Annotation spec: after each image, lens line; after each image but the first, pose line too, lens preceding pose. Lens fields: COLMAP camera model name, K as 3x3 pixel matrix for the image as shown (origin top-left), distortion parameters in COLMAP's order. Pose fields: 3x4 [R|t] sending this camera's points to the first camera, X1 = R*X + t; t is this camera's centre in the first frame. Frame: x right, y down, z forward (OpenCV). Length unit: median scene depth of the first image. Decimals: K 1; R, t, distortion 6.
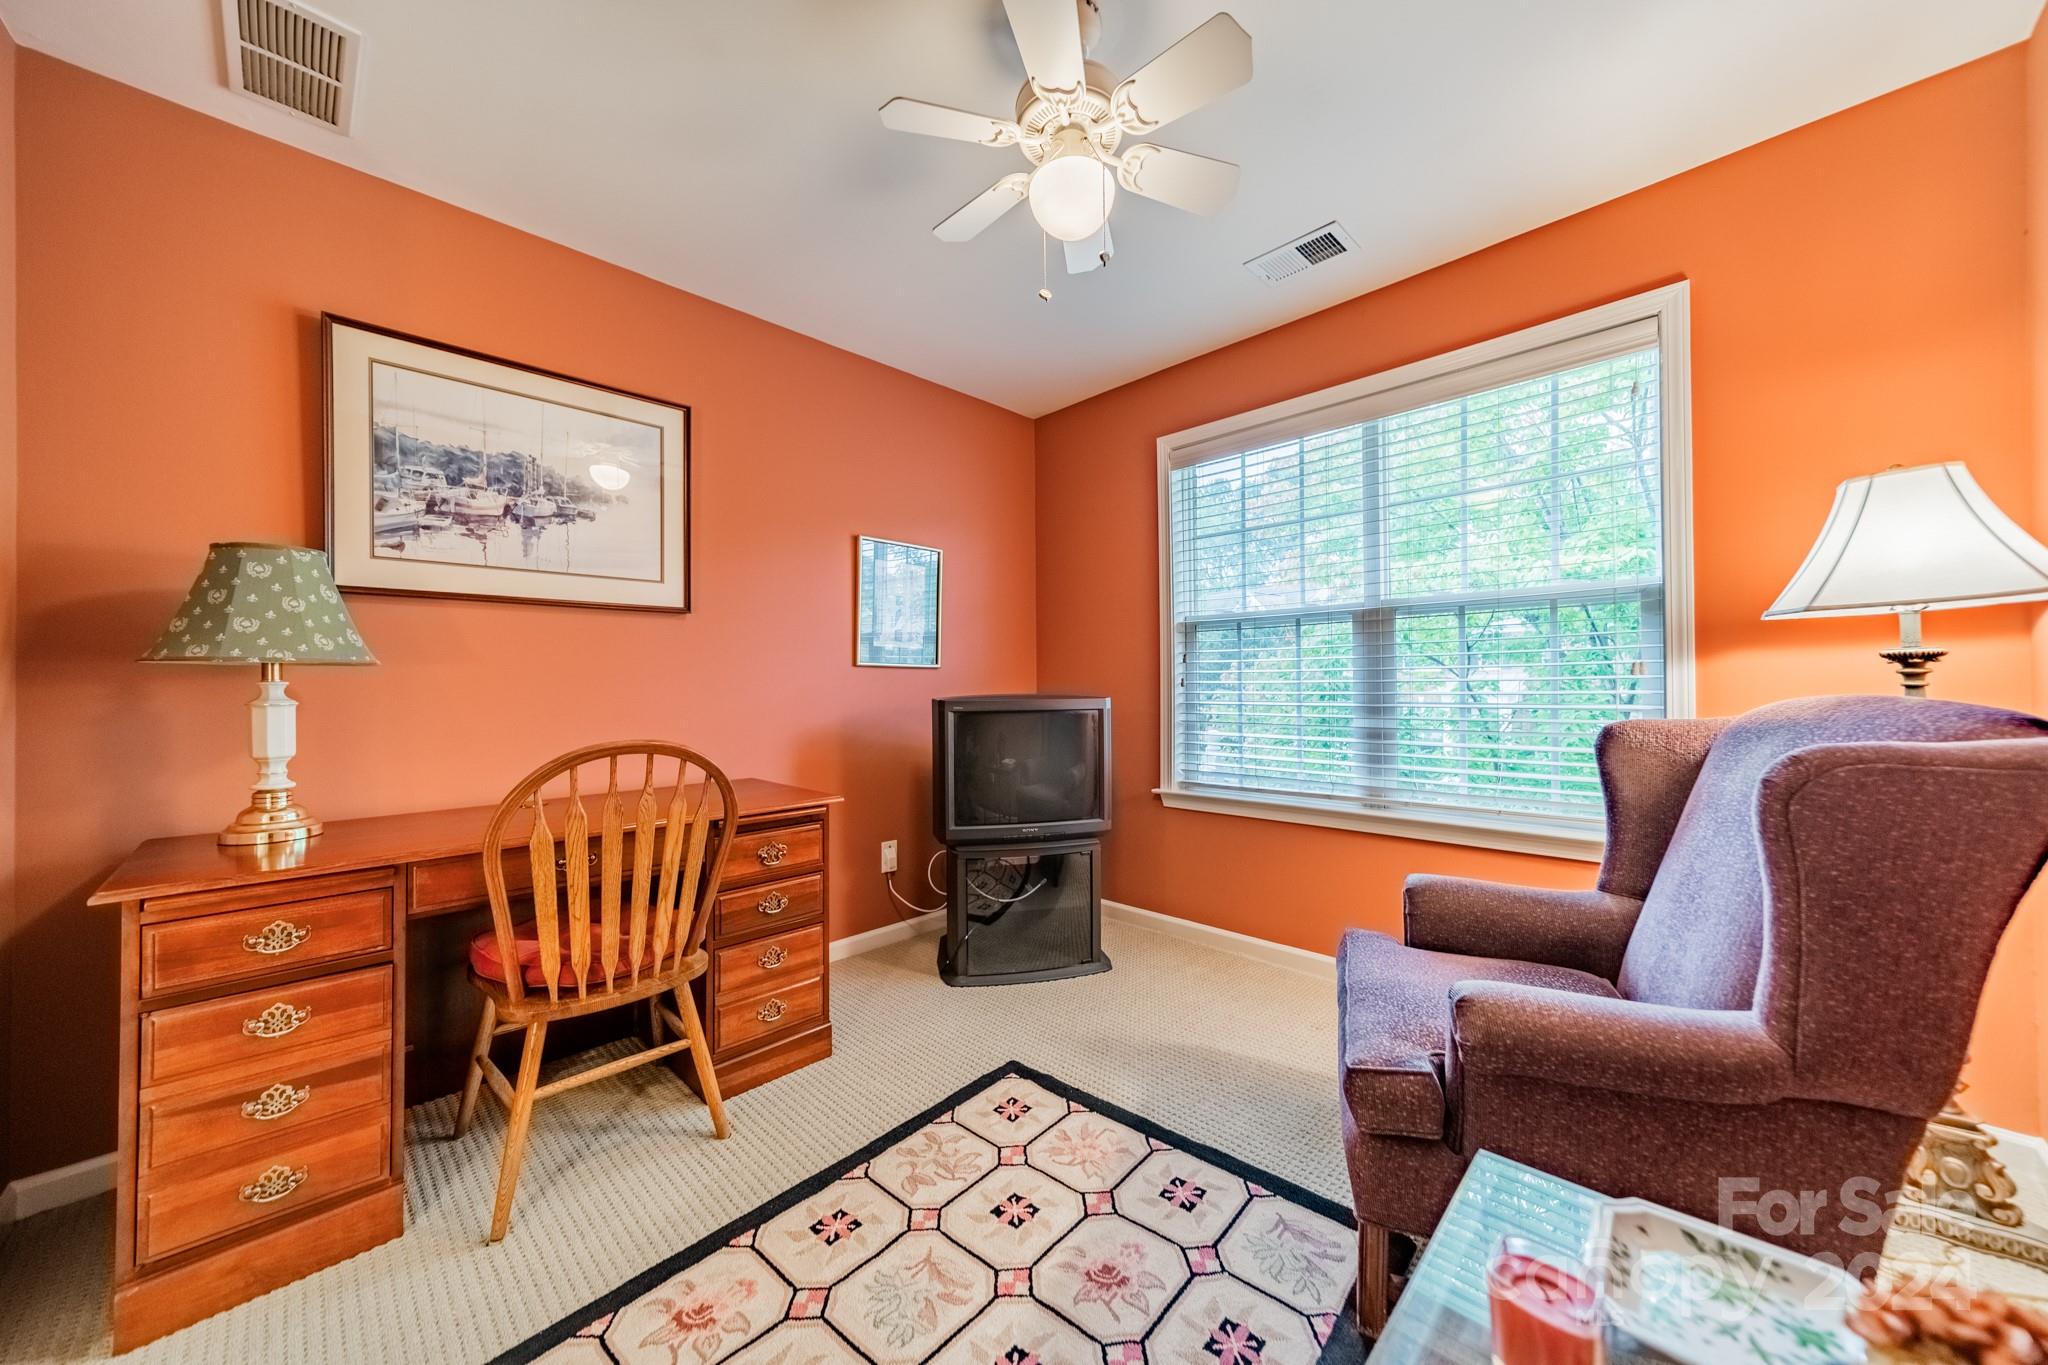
lens RADIAL K [[724.1, 0, 1020.8], [0, 724.1, 680.8], [0, 0, 1]] dist [0.007103, -0.000210]
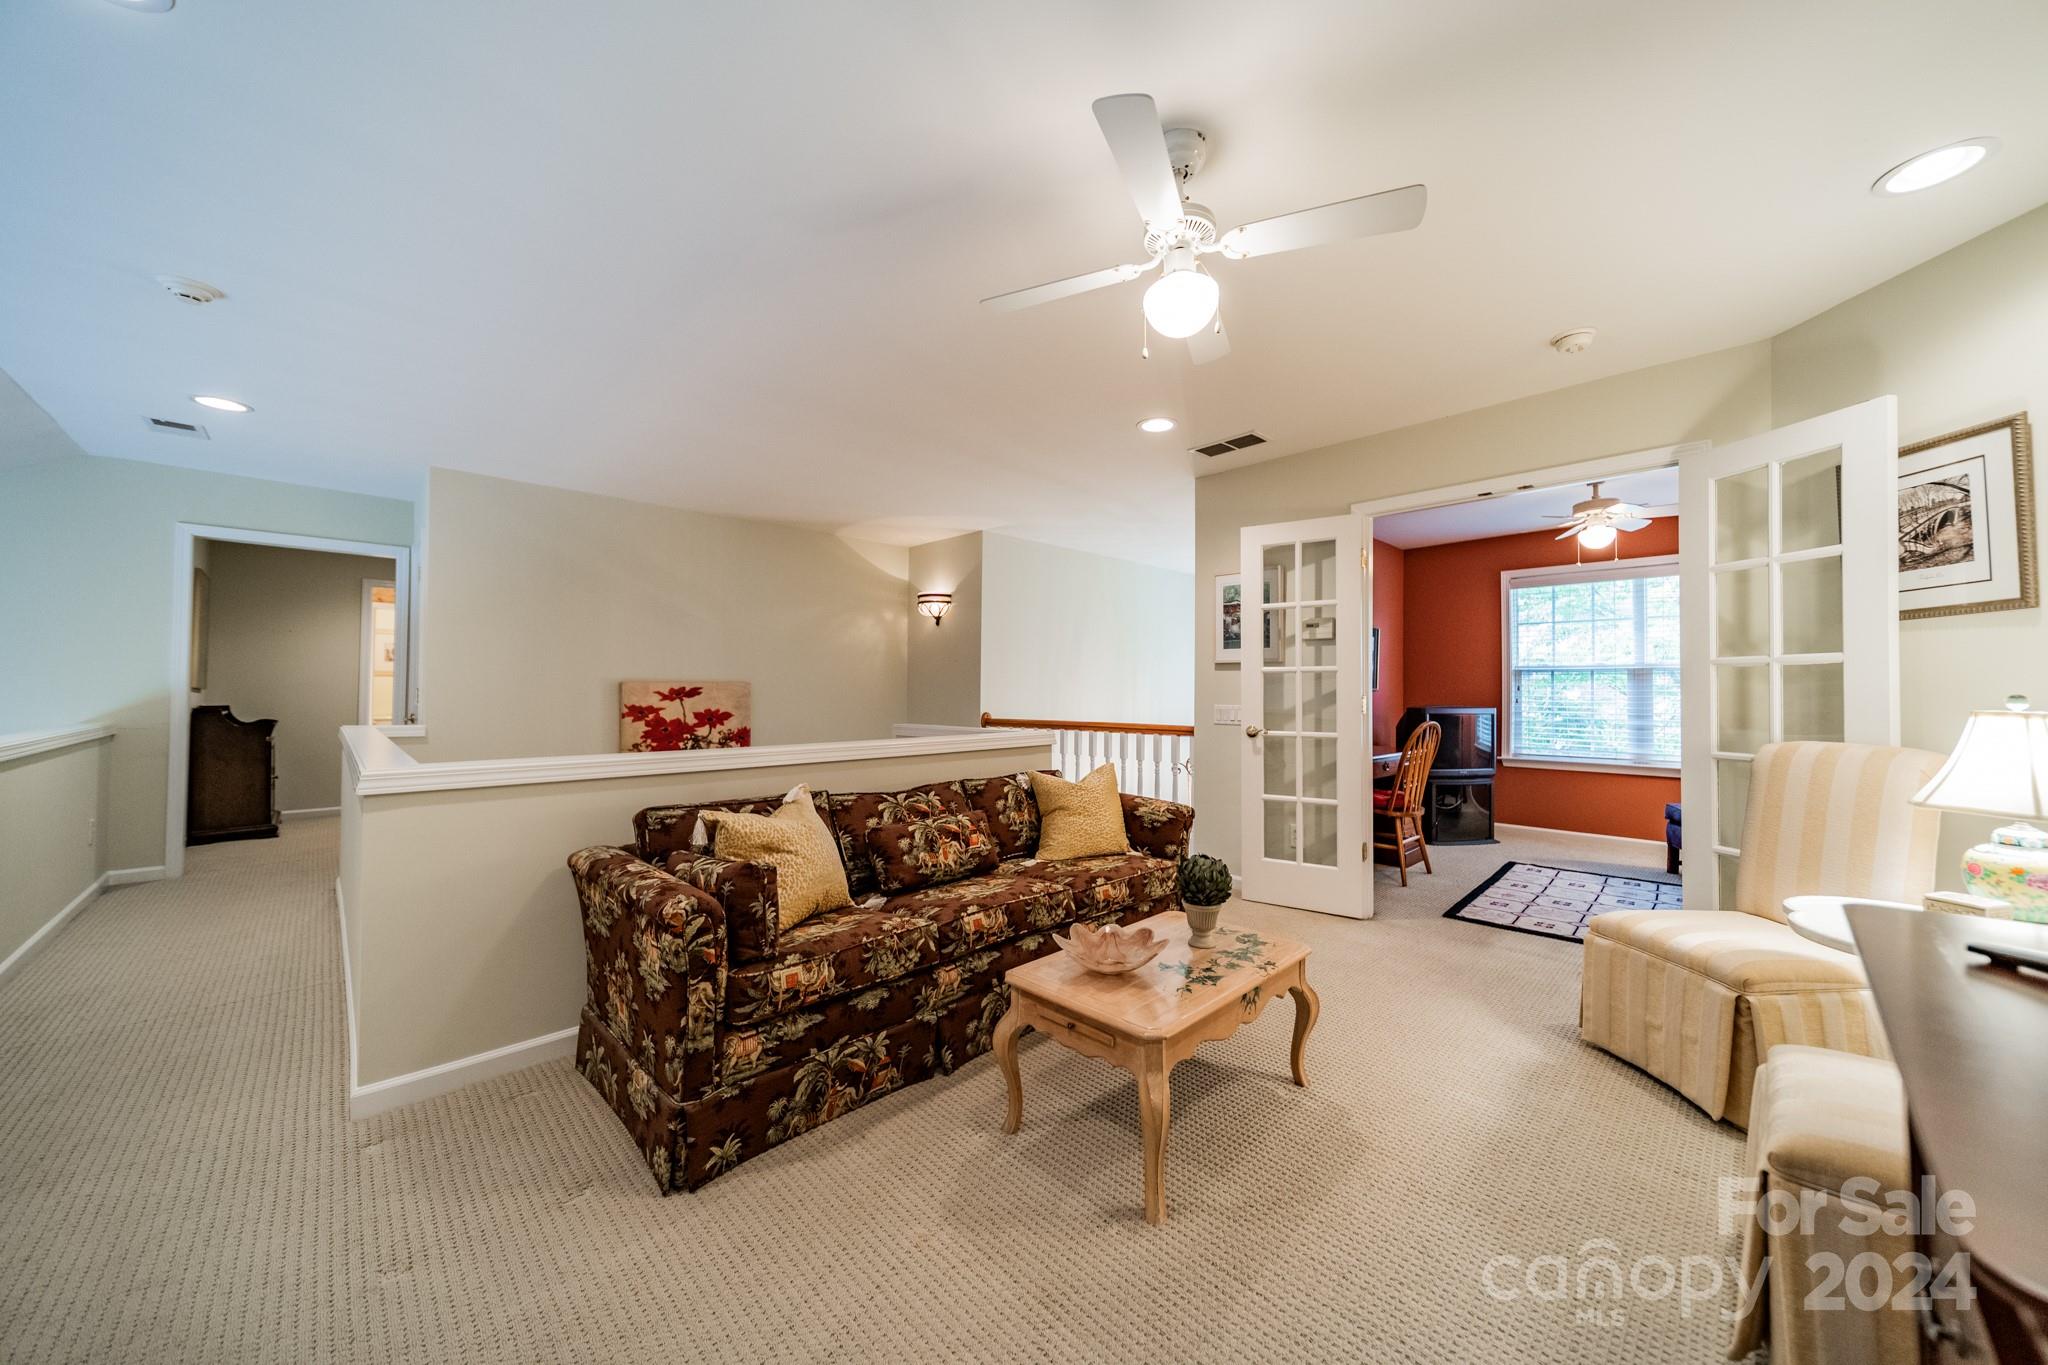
lens RADIAL K [[724.1, 0, 1023.6], [0, 724.1, 680.0], [0, 0, 1]] dist [0.007103, -0.000210]
pose [[0.999543, -0.003695, -0.030017, -1.789144], [0.002978, 0.999710, -0.023912, -0.018451], [0.030097, 0.023812, 0.999263, -1.687653]]
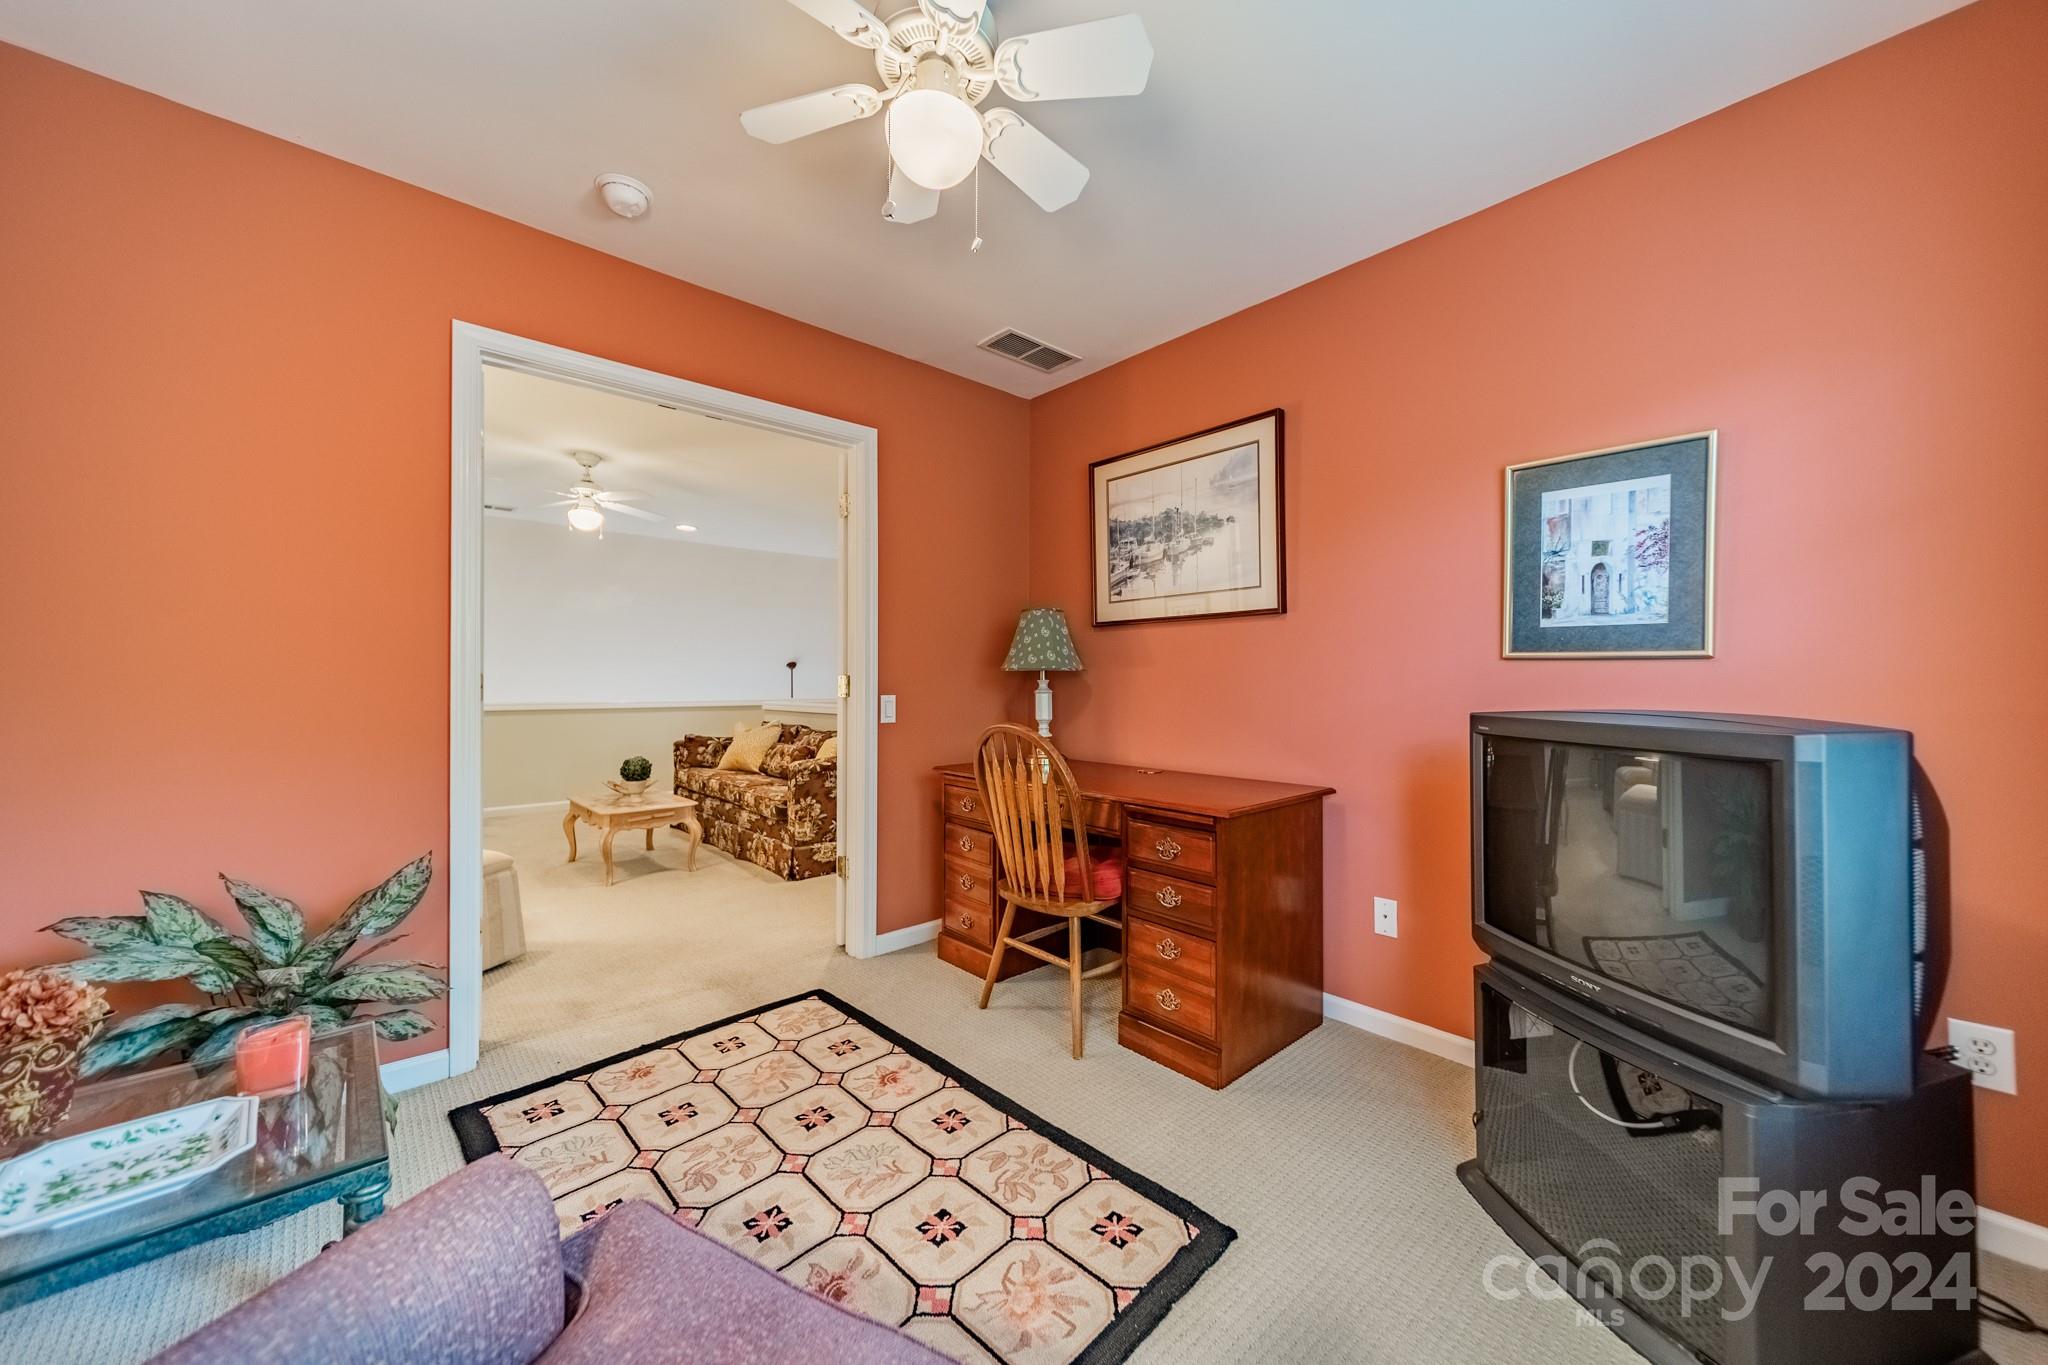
lens RADIAL K [[724.1, 0, 1017.1], [0, 724.1, 677.0], [0, 0, 1]] dist [0.007103, -0.000210]
pose [[-0.046018, 0.003004, -0.998936, 0.690029], [0.000160, 0.999995, 0.003000, -0.008637], [0.998941, -0.000022, -0.046019, 0.824556]]
